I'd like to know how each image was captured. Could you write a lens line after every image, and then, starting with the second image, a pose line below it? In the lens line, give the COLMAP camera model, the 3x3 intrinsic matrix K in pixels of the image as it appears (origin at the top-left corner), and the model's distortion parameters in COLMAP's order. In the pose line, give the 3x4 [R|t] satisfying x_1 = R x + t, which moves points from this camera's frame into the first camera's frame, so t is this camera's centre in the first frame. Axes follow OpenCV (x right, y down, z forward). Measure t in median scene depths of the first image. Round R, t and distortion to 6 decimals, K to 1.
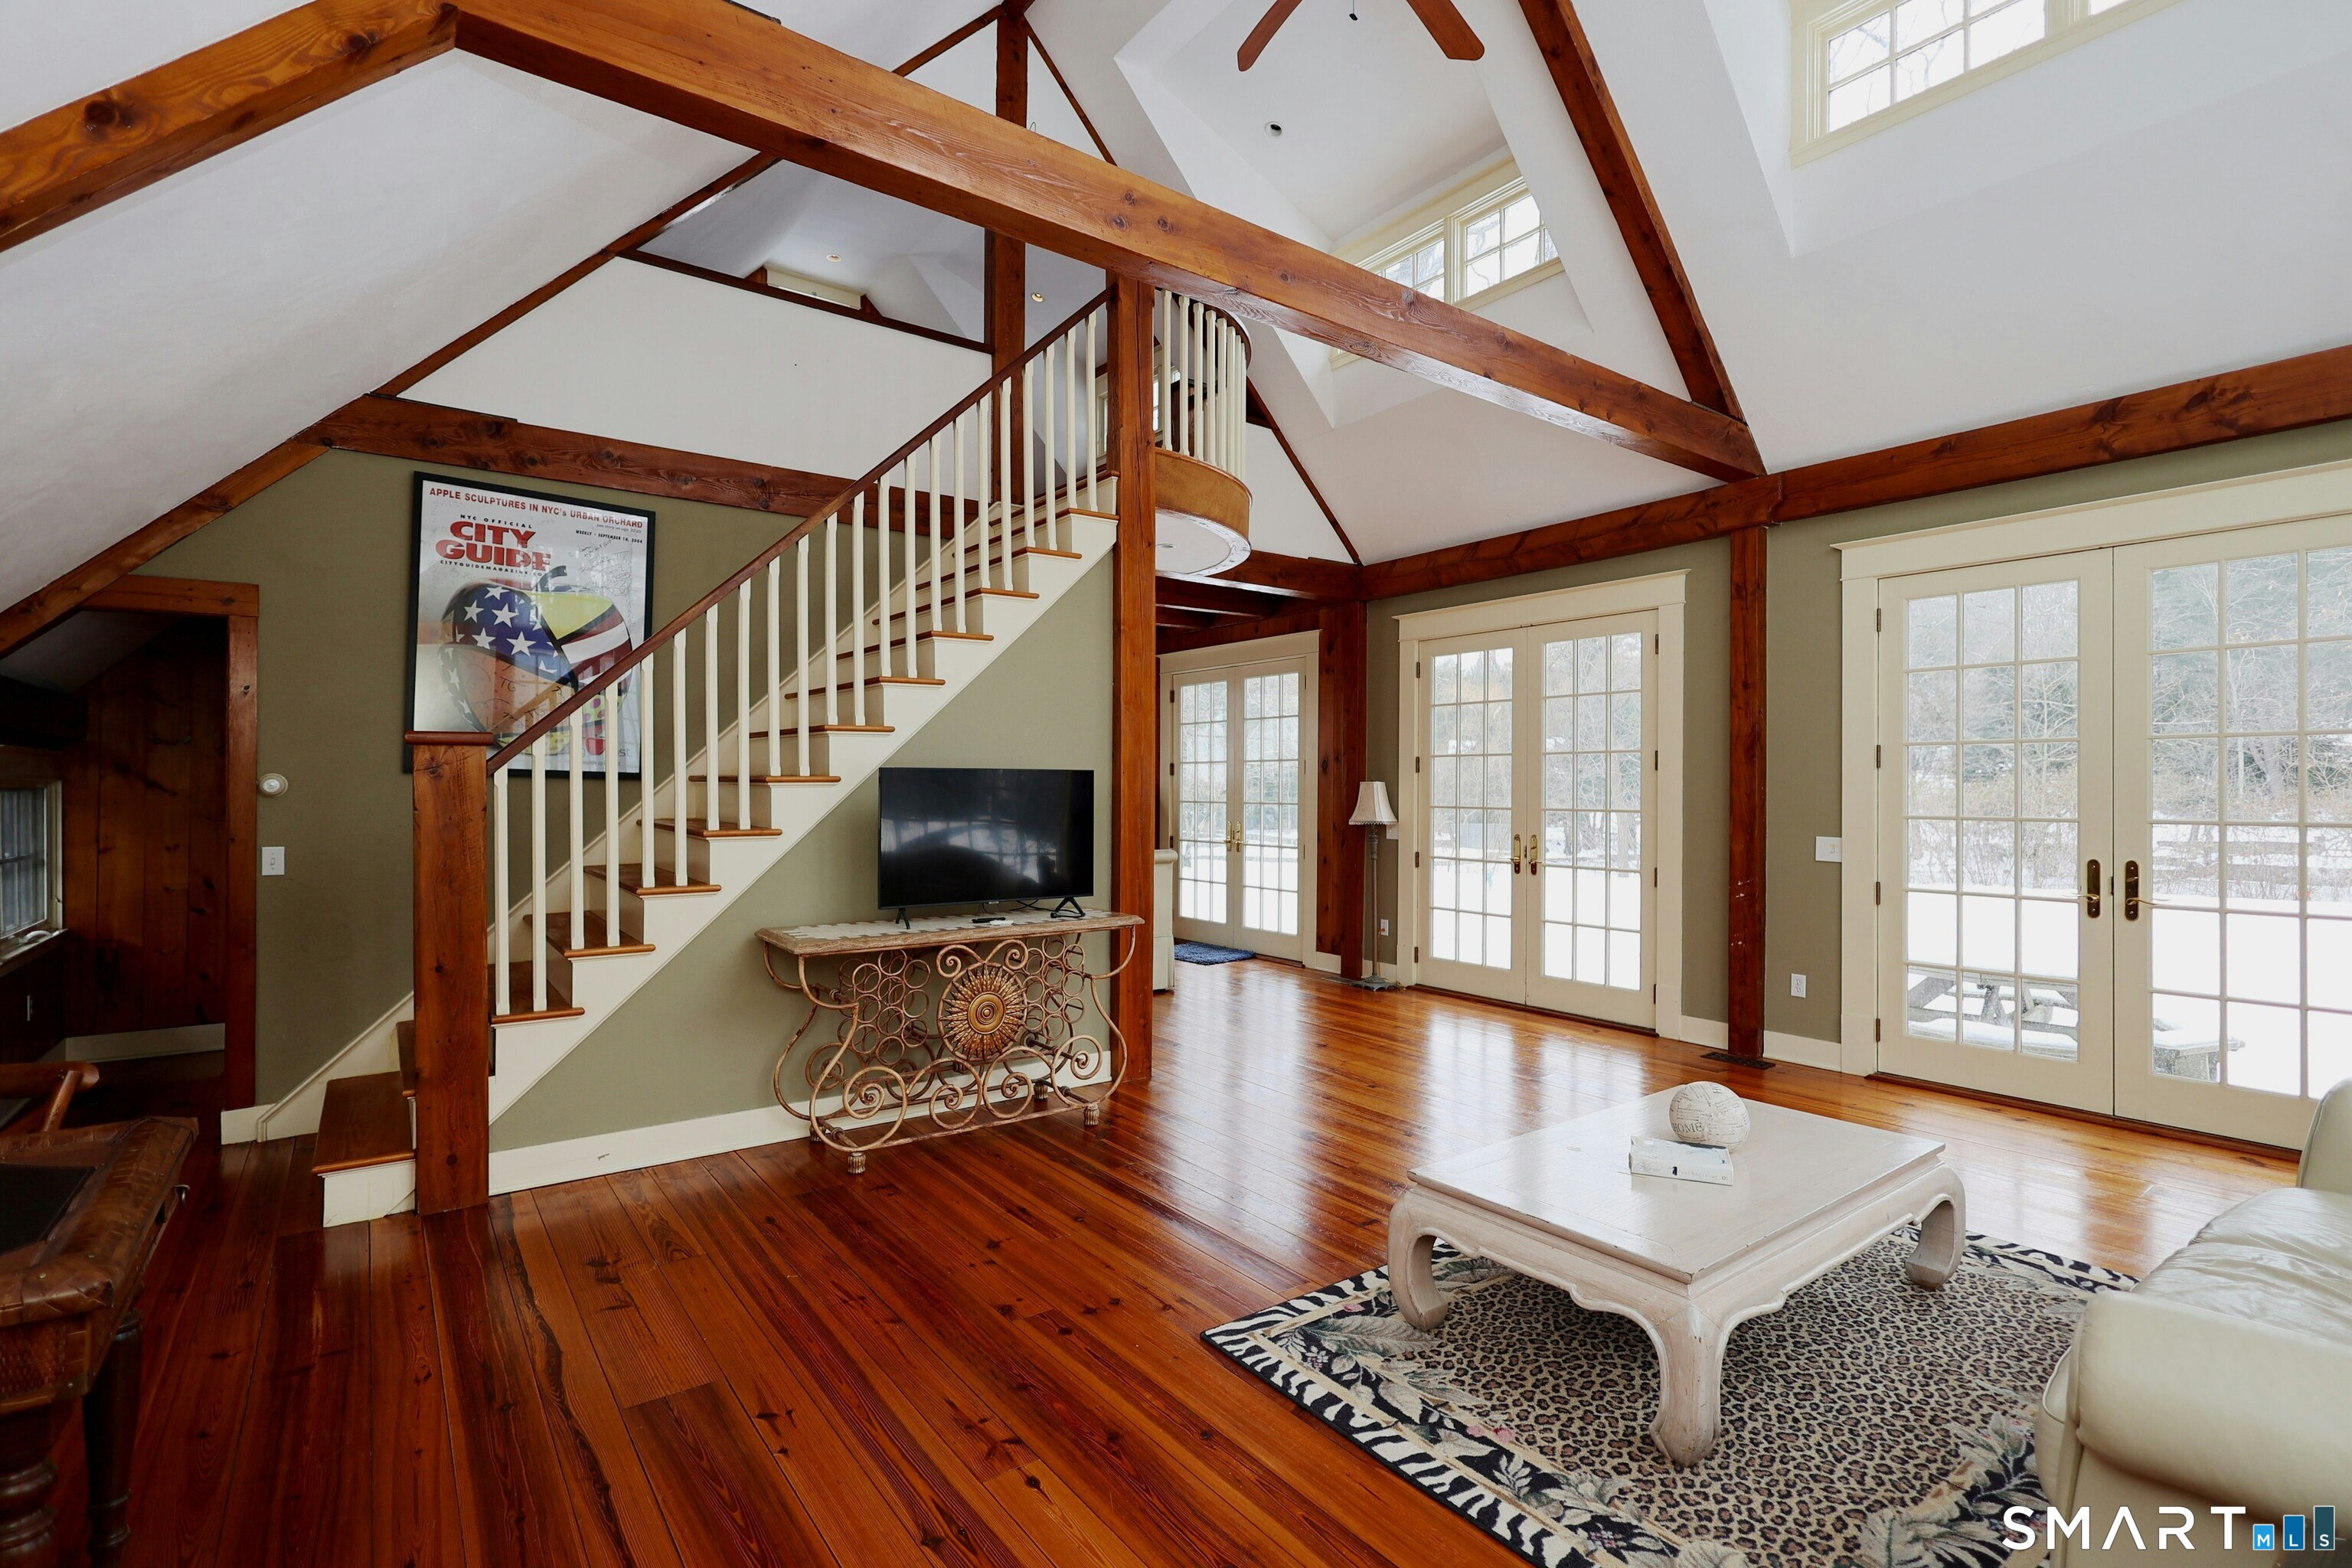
lens RADIAL K [[1086.6, 0, 1175.3], [0, 1086.6, 783.8], [0, 0, 1]] dist [0.000887, 0.000926]
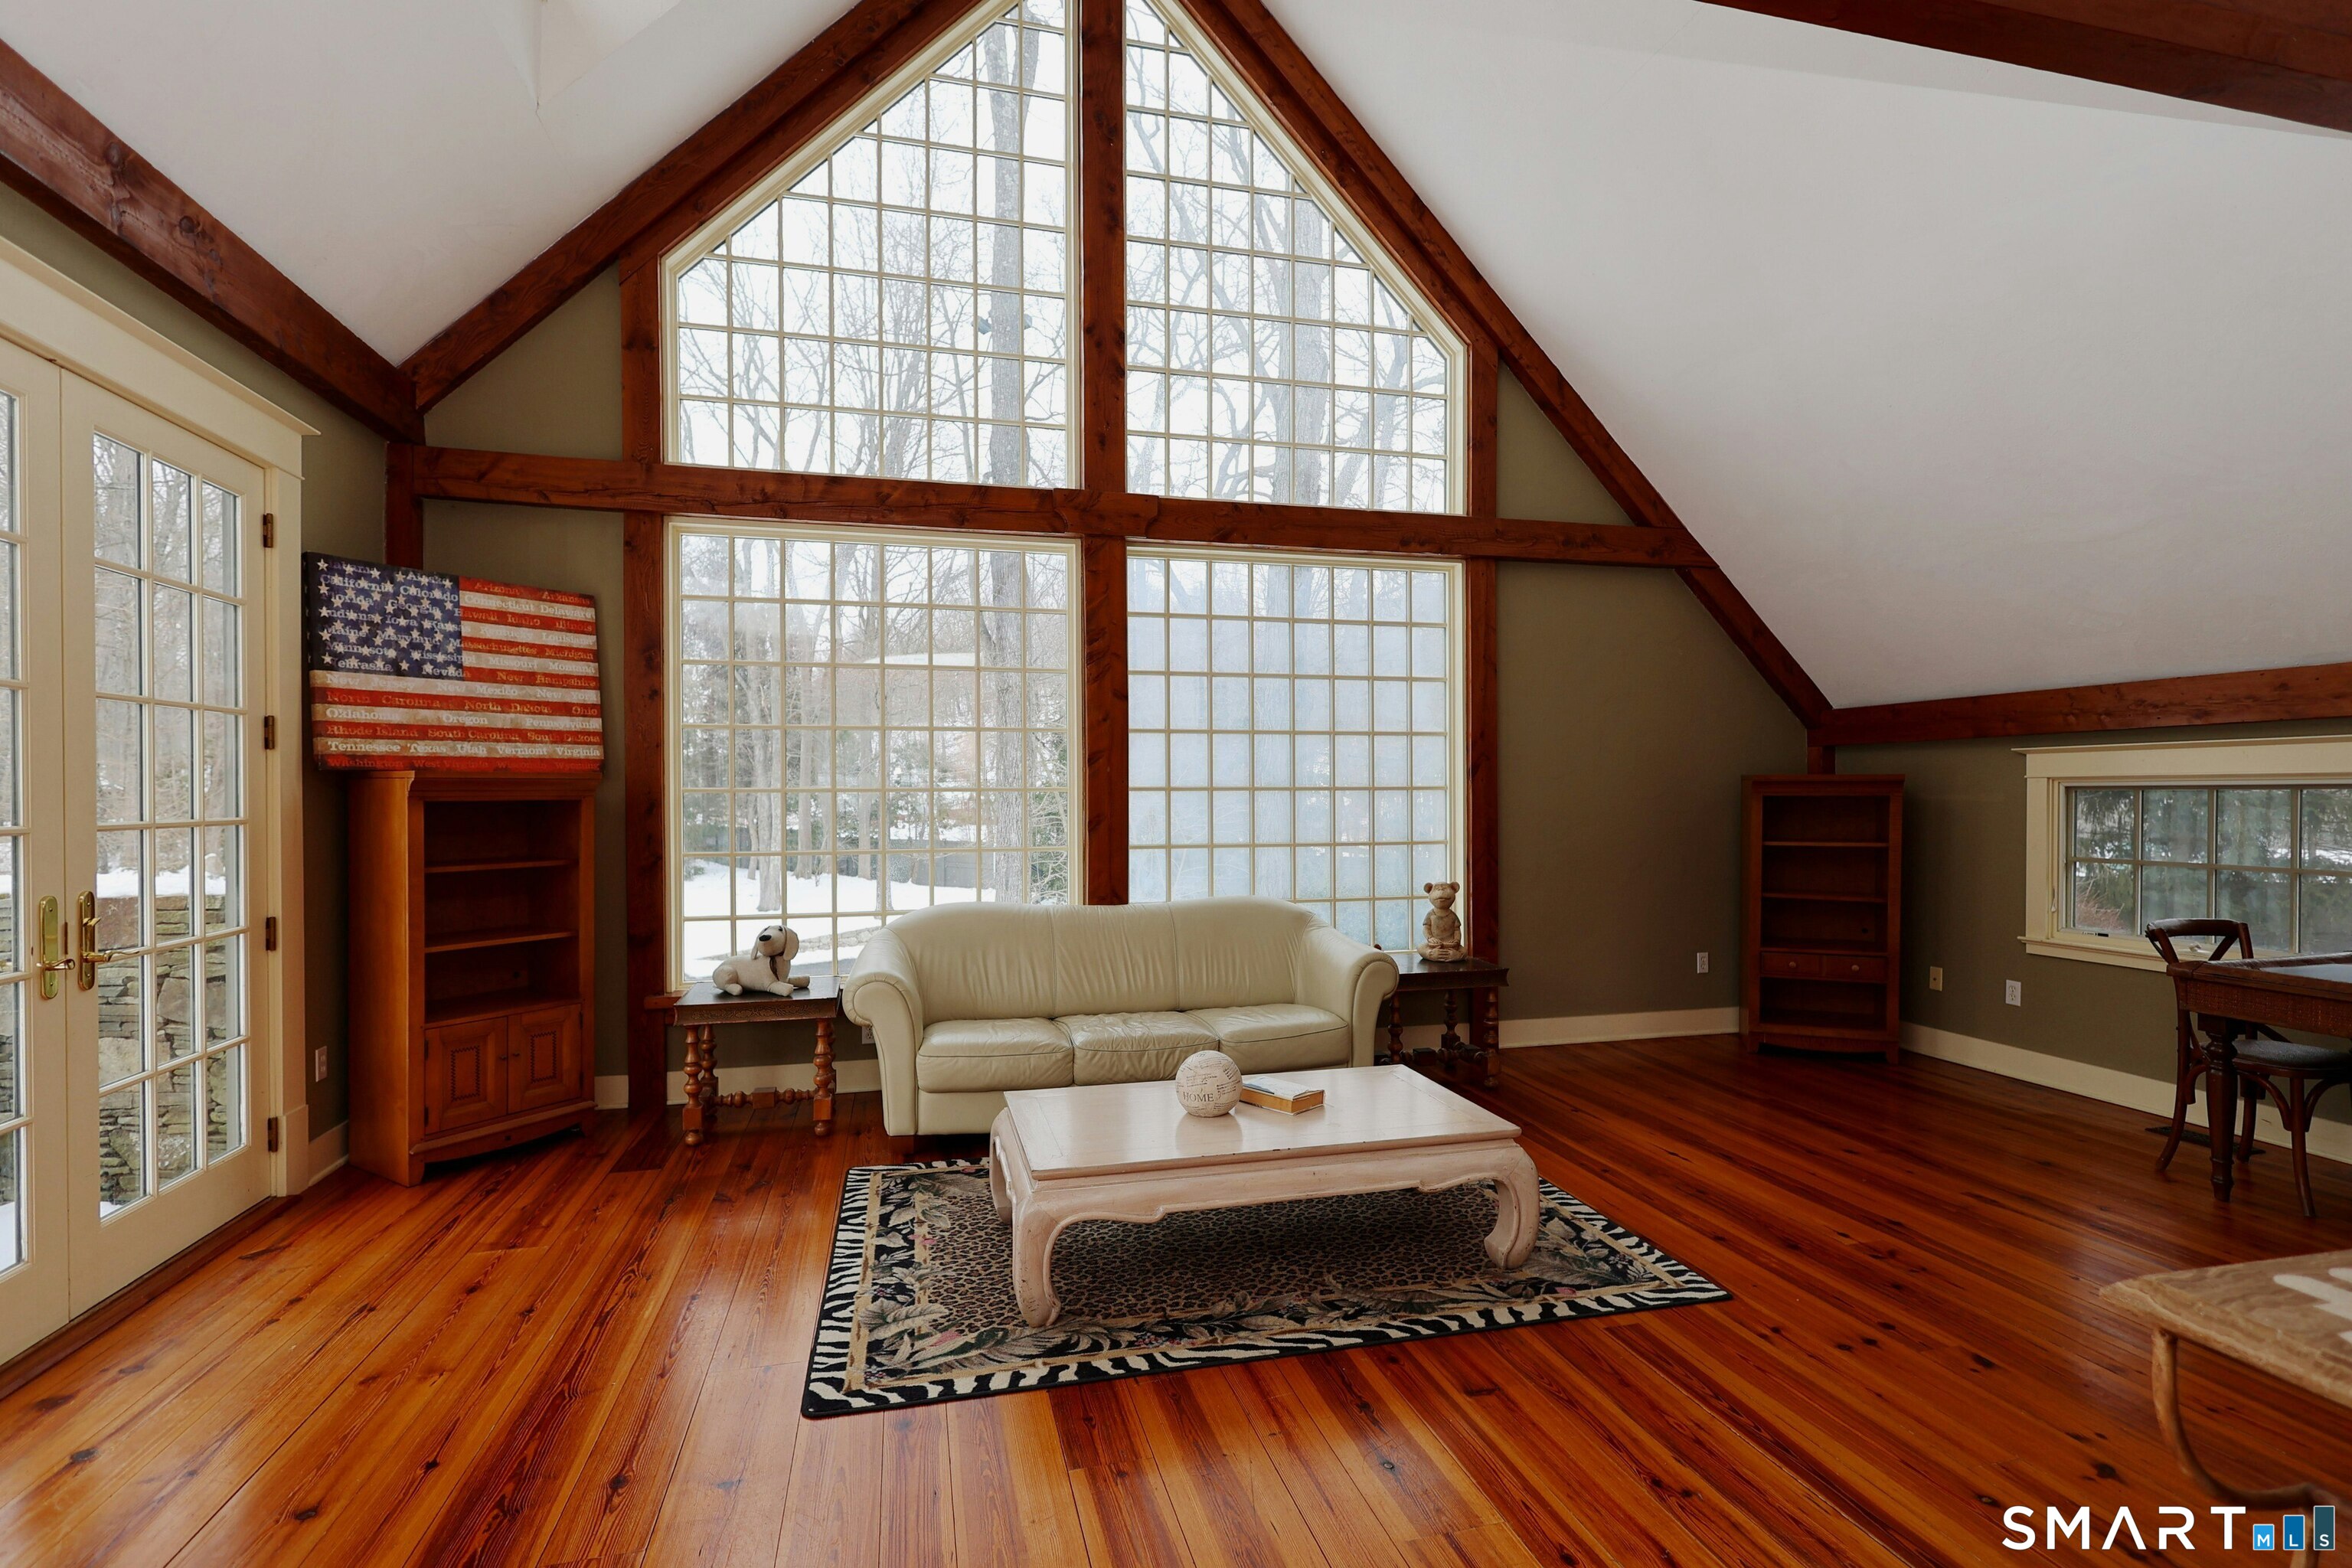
lens RADIAL K [[1086.6, 0, 1177.3], [0, 1086.6, 804.8], [0, 0, 1]] dist [0.000887, 0.000926]
pose [[-0.923976, -0.003116, 0.382437, 0.124451], [-0.001625, 0.999990, 0.004222, 0.029201], [-0.382447, 0.003279, -0.923972, 2.288888]]
